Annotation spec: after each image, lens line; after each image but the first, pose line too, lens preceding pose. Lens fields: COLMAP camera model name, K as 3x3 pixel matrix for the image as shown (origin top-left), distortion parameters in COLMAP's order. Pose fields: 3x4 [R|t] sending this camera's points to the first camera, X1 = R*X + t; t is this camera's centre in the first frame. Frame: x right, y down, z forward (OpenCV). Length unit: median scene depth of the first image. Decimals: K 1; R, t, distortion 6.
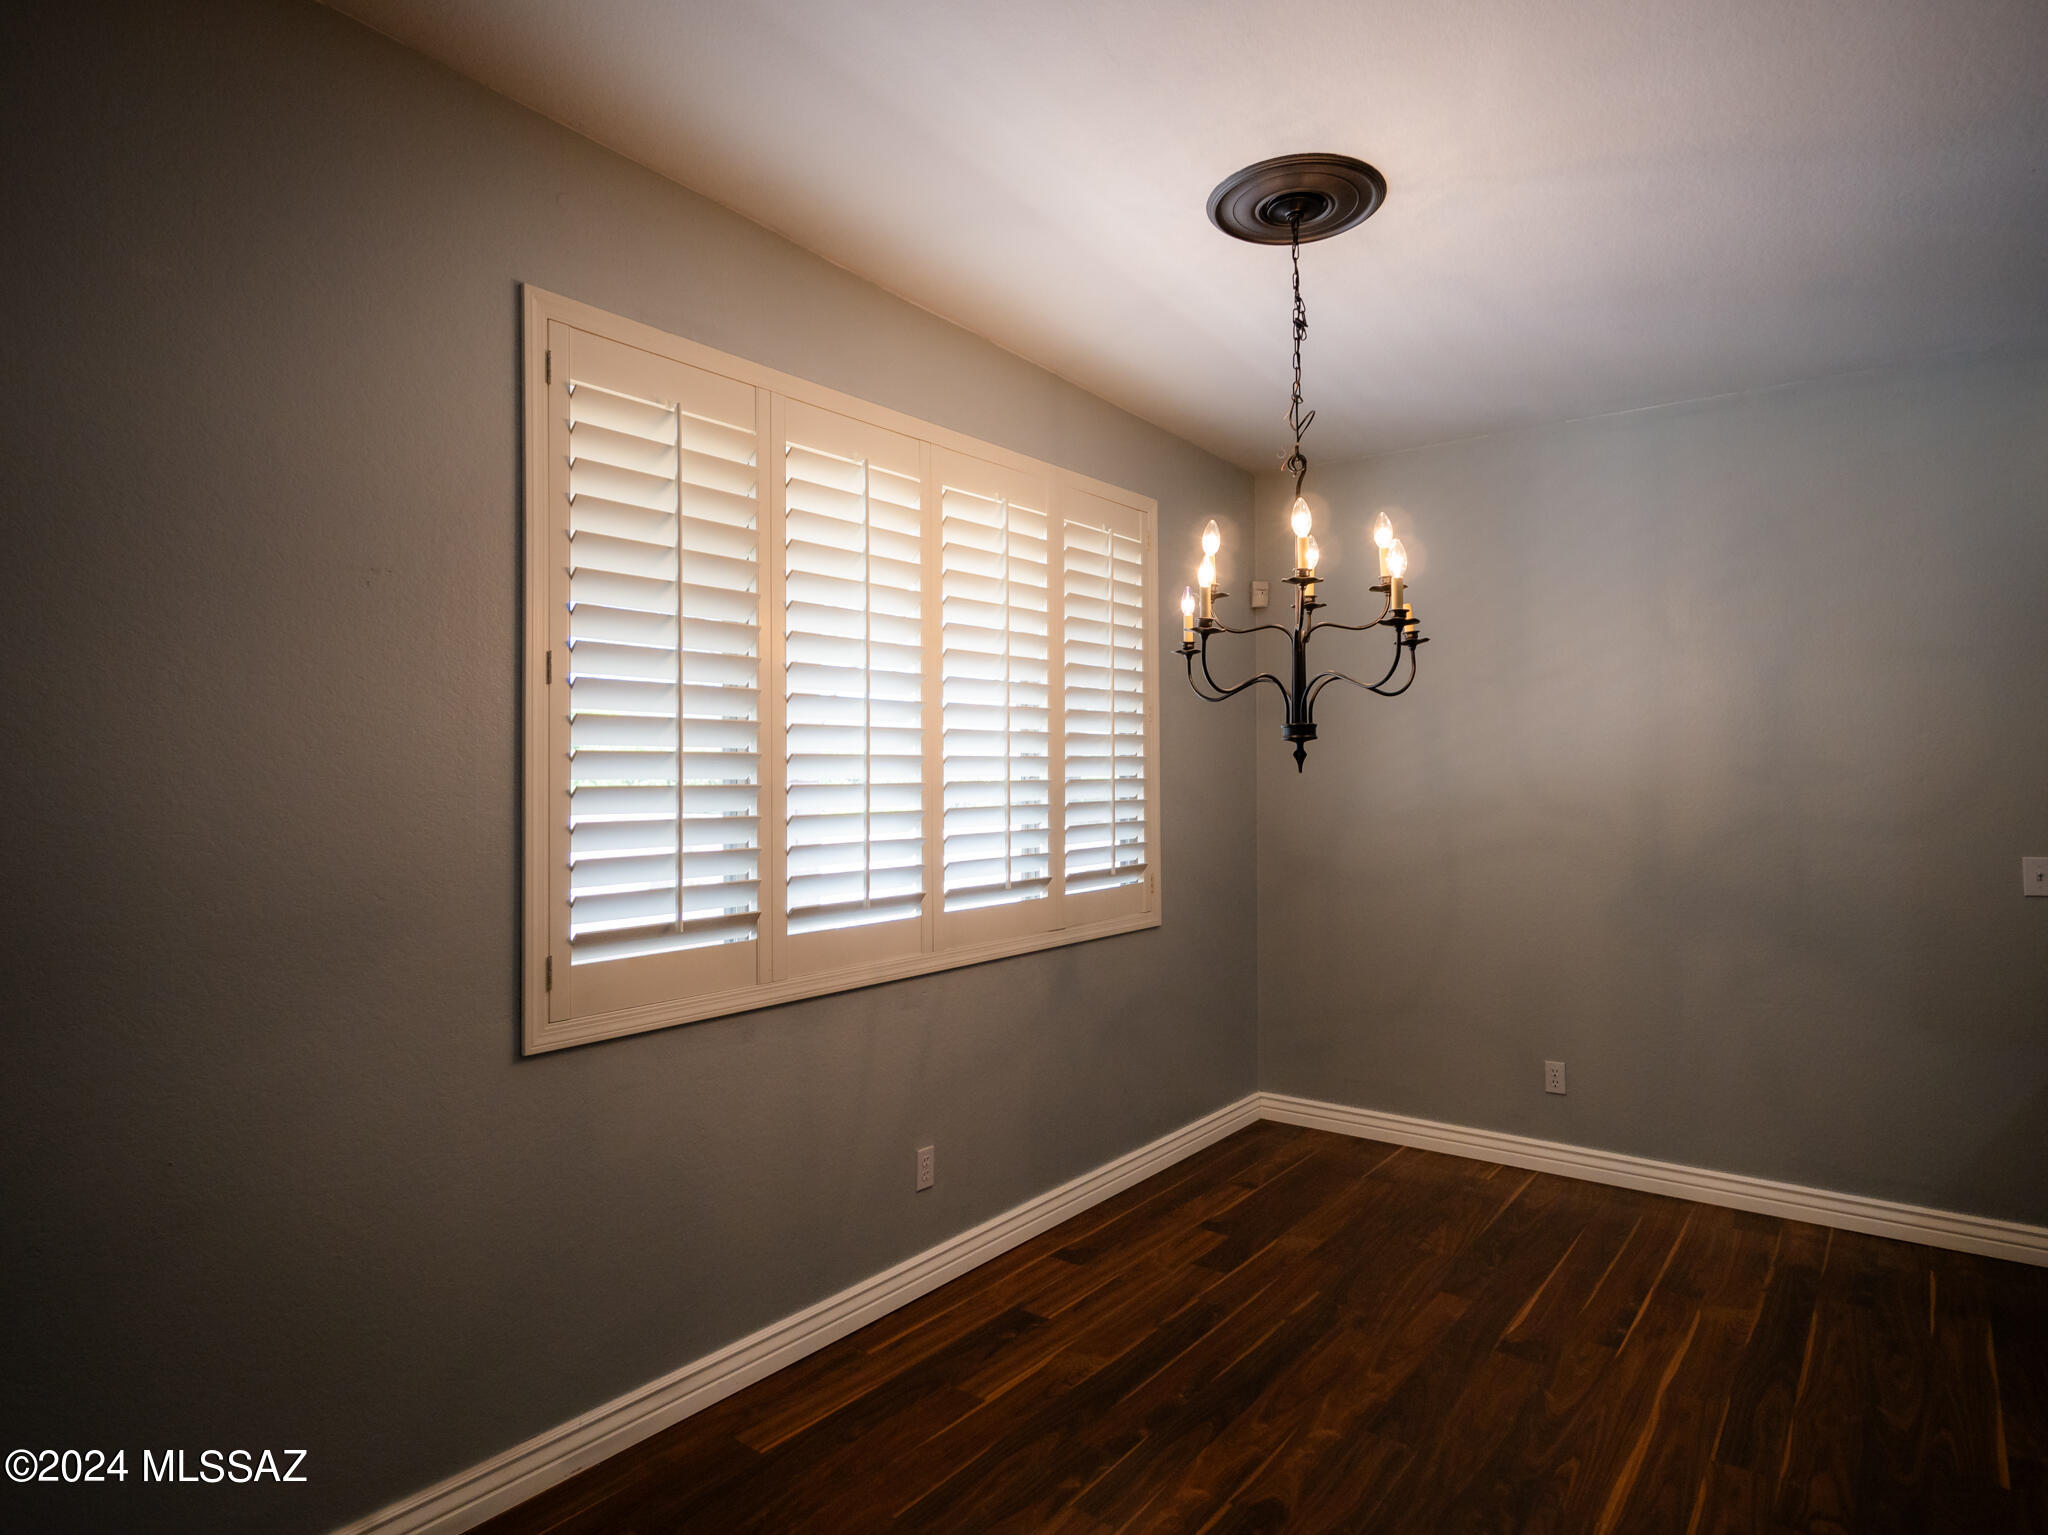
lens RADIAL K [[1148.0, 0, 1016.2], [0, 1148.0, 777.2], [0, 0, 1]] dist [-0.012946, 0.001238]
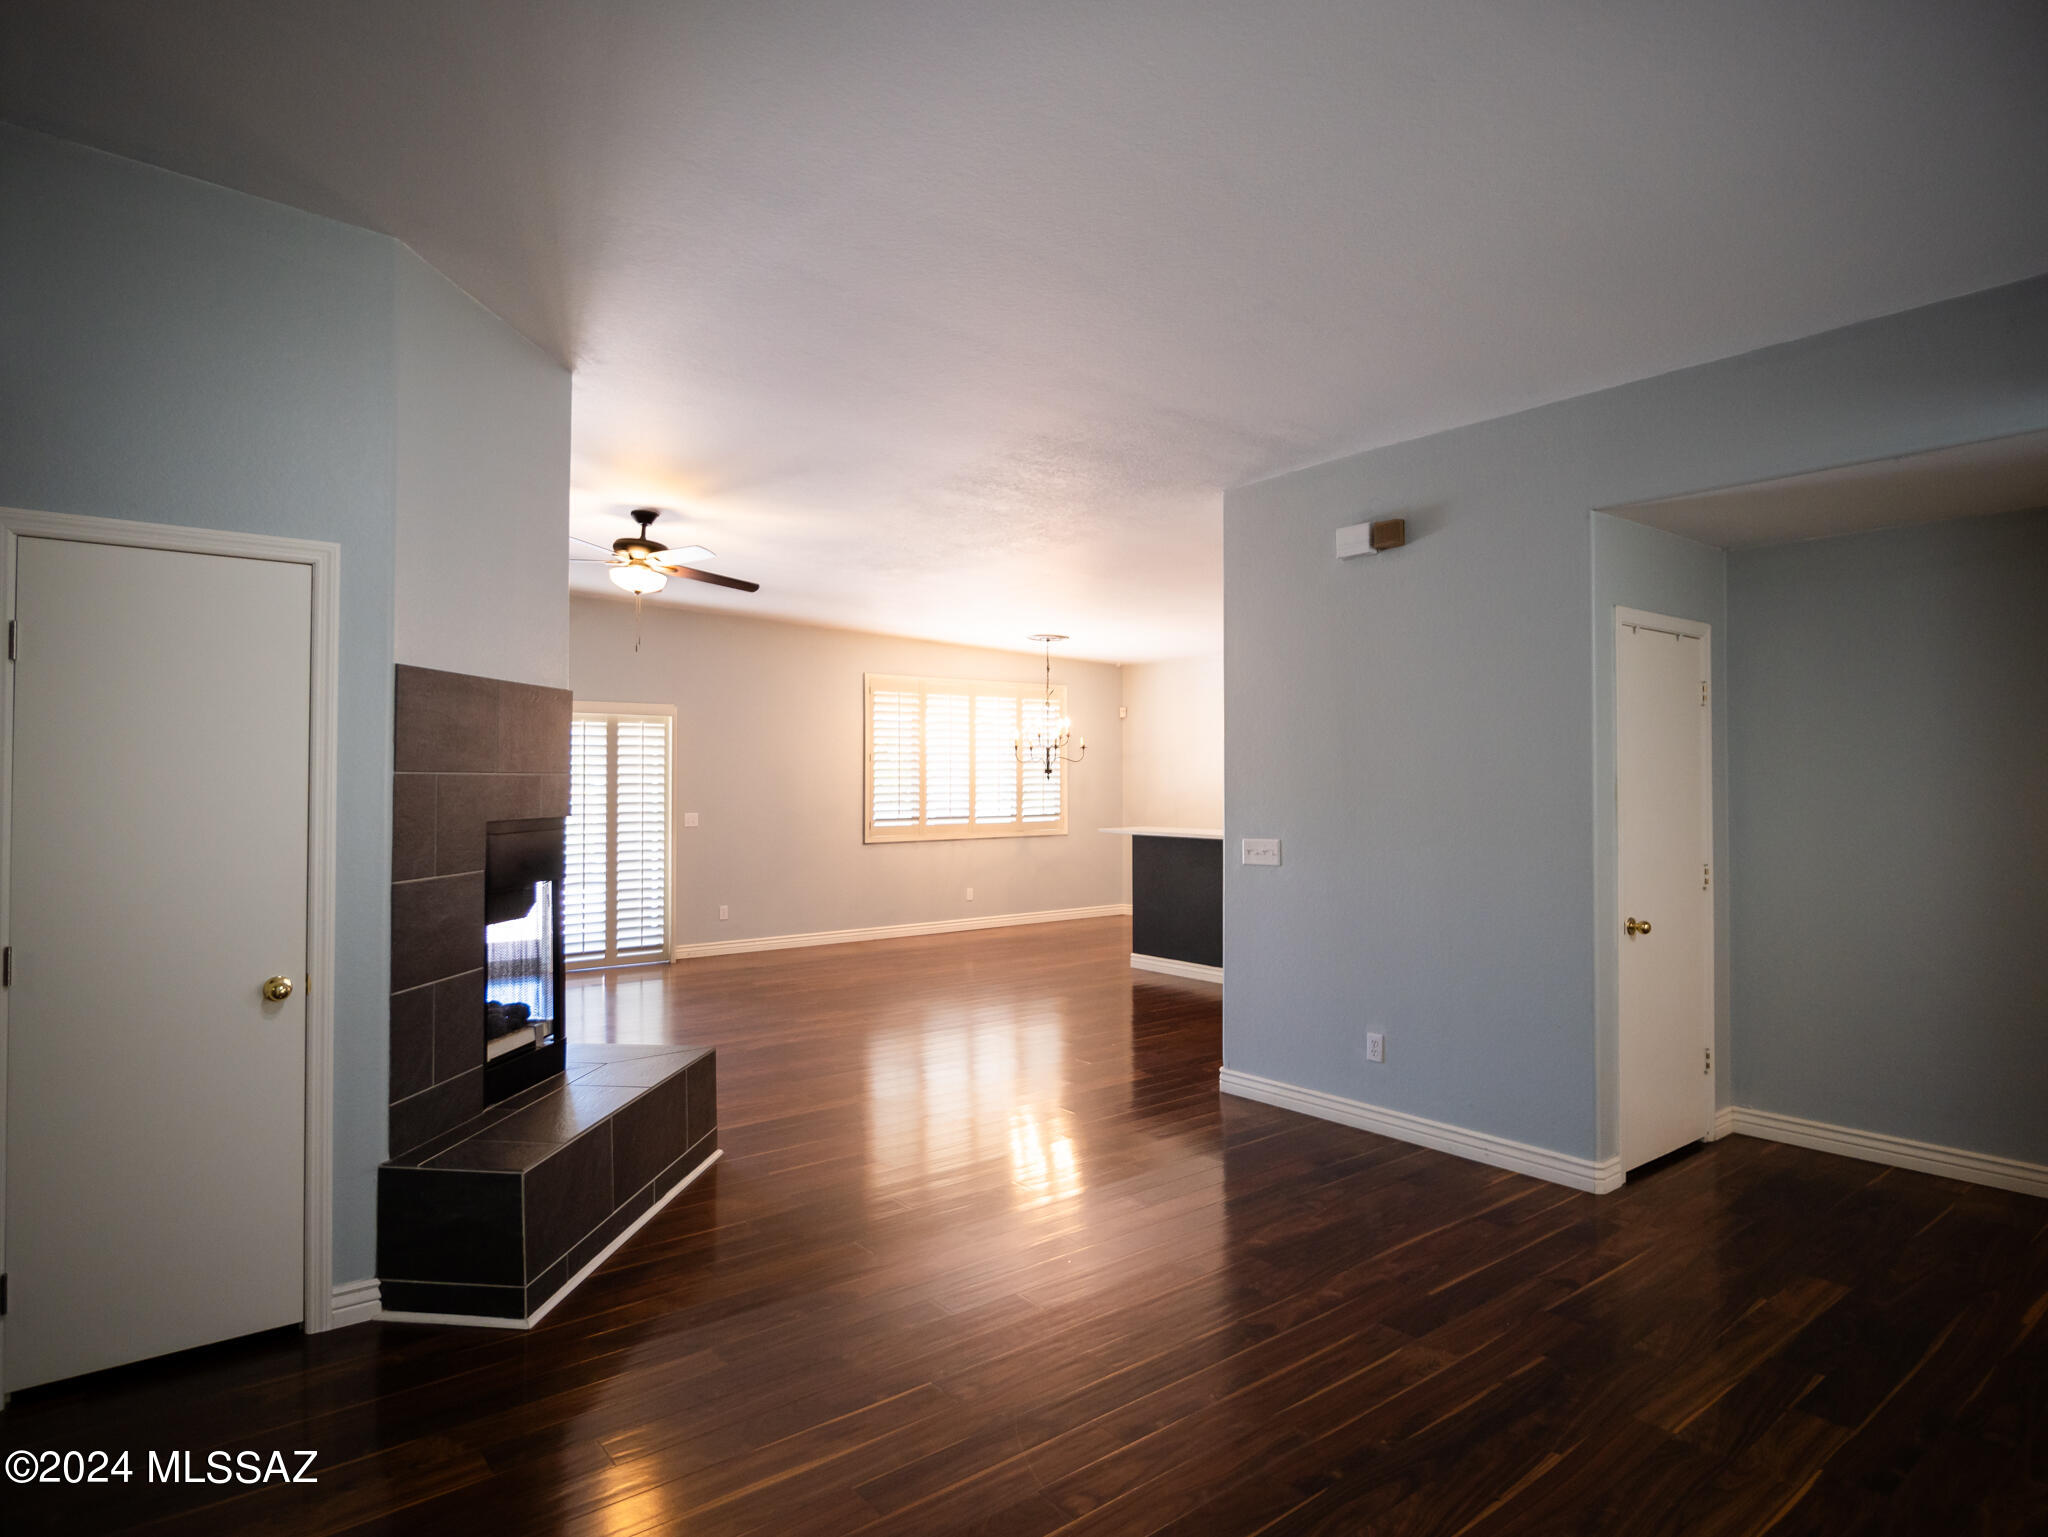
lens RADIAL K [[1148.0, 0, 994.9], [0, 1148.0, 751.7], [0, 0, 1]] dist [-0.012946, 0.001238]
pose [[0.968697, -0.000363, -0.248247, 0.983400], [-0.003275, 0.999893, -0.014242, -0.048996], [0.248226, 0.014609, 0.968592, -2.693505]]
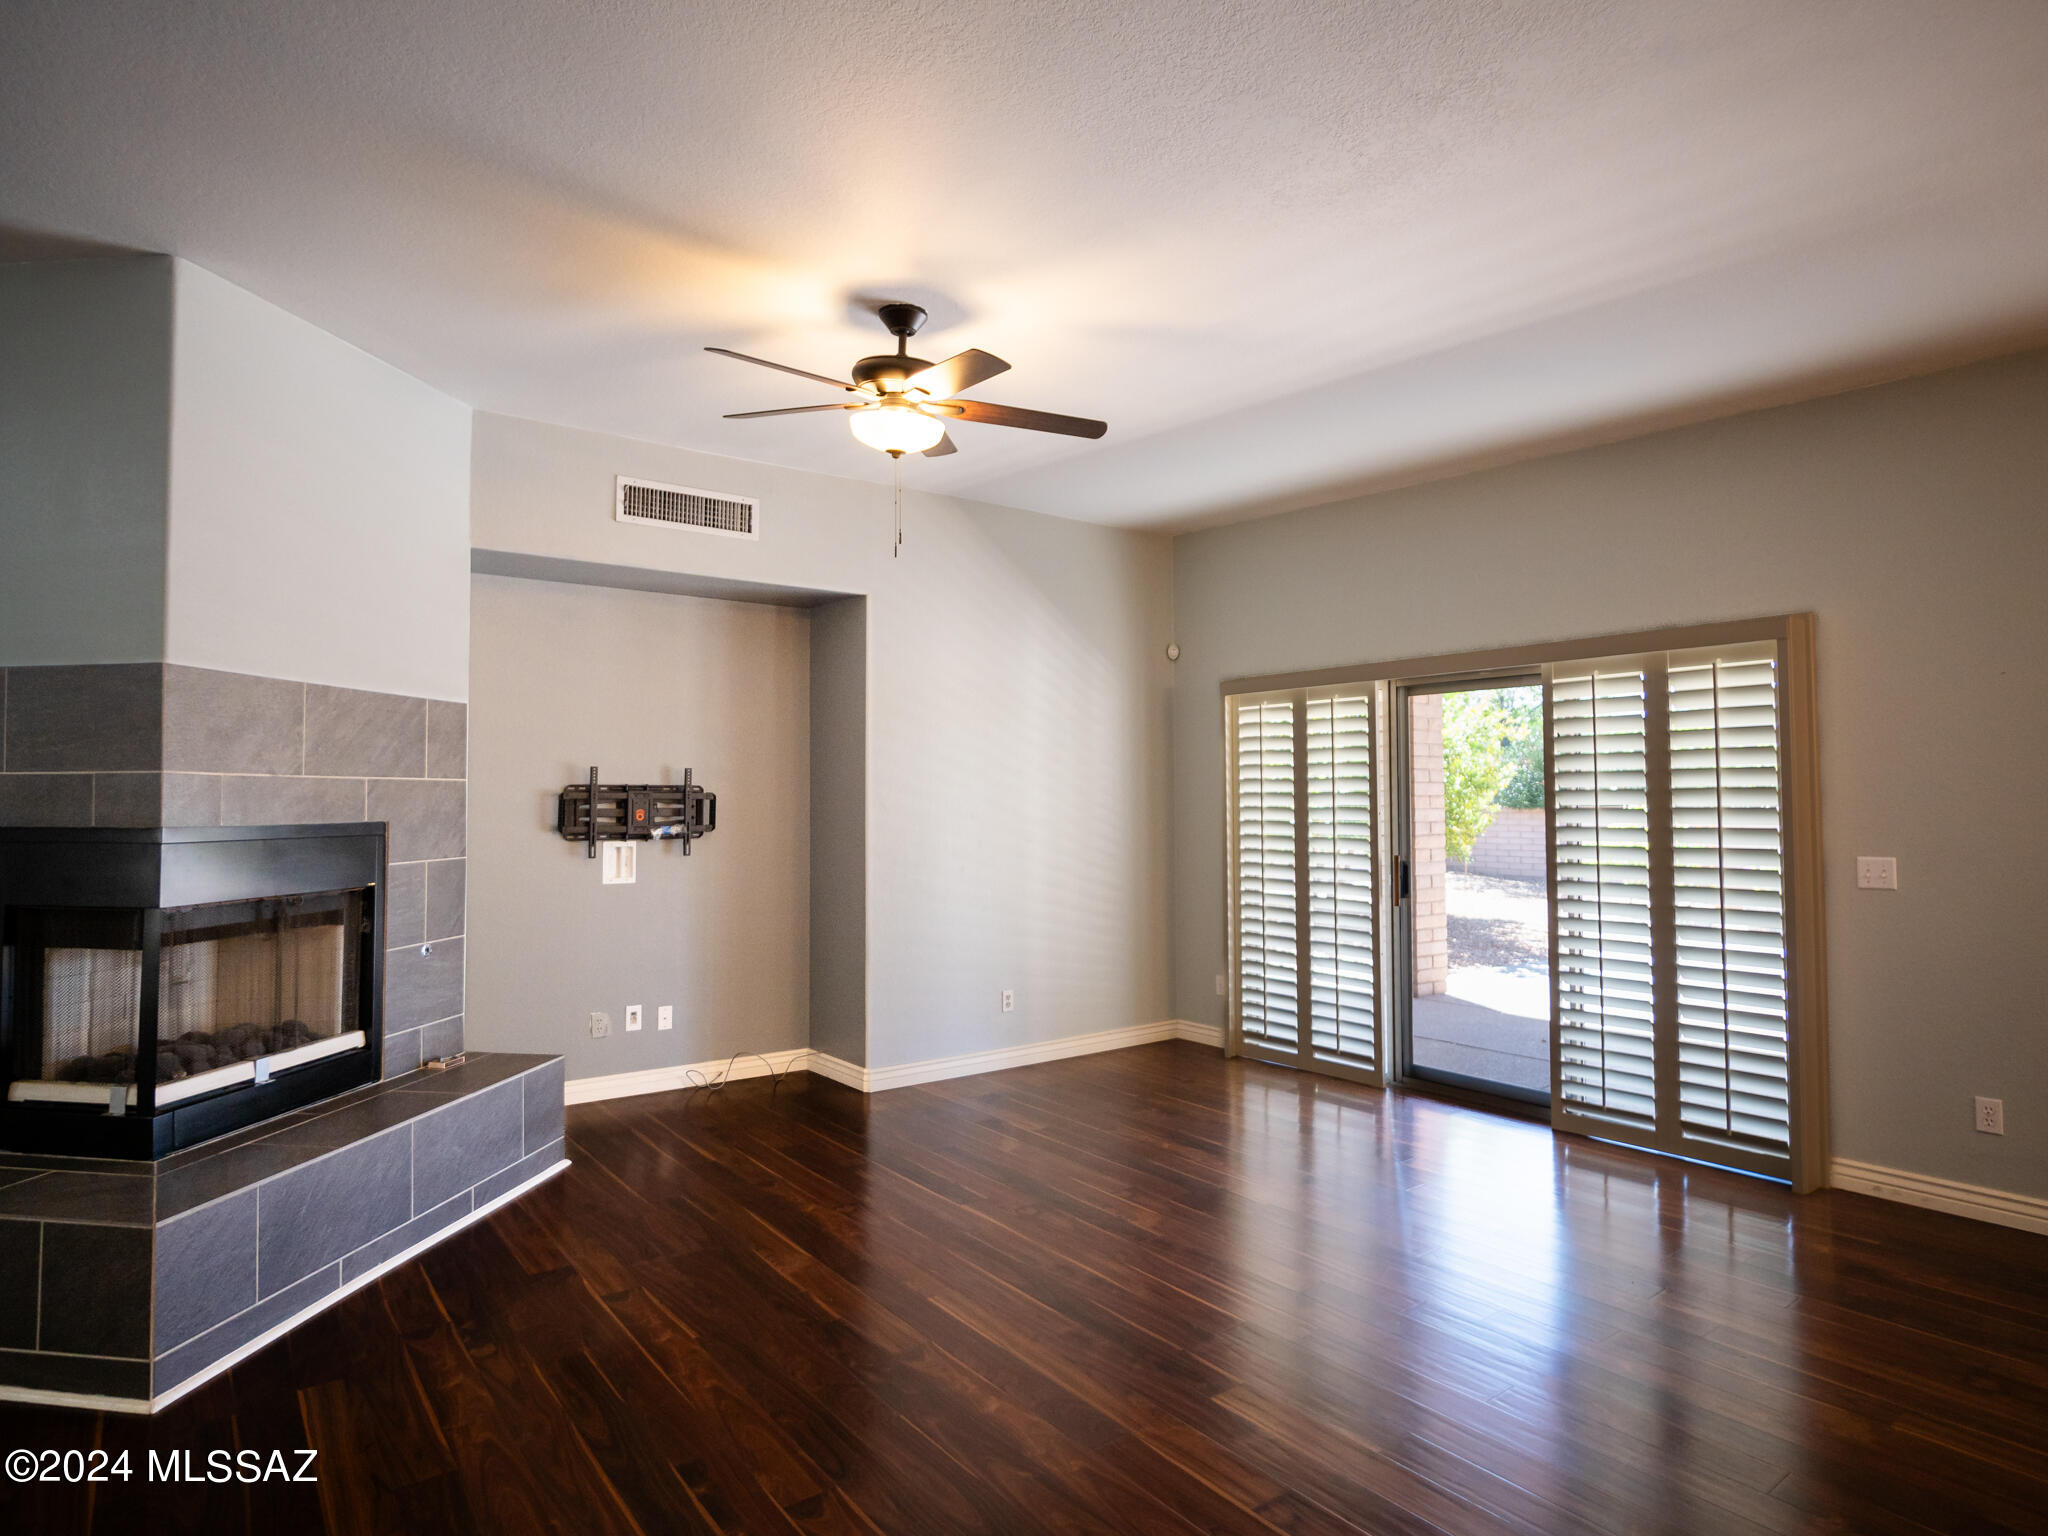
lens RADIAL K [[1148.0, 0, 1028.0], [0, 1148.0, 763.0], [0, 0, 1]] dist [-0.012946, 0.001238]
pose [[-0.257791, -0.024645, -0.965886, 0.946566], [0.013215, 0.999491, -0.029029, -0.005130], [0.966110, -0.020248, -0.257334, -0.312196]]
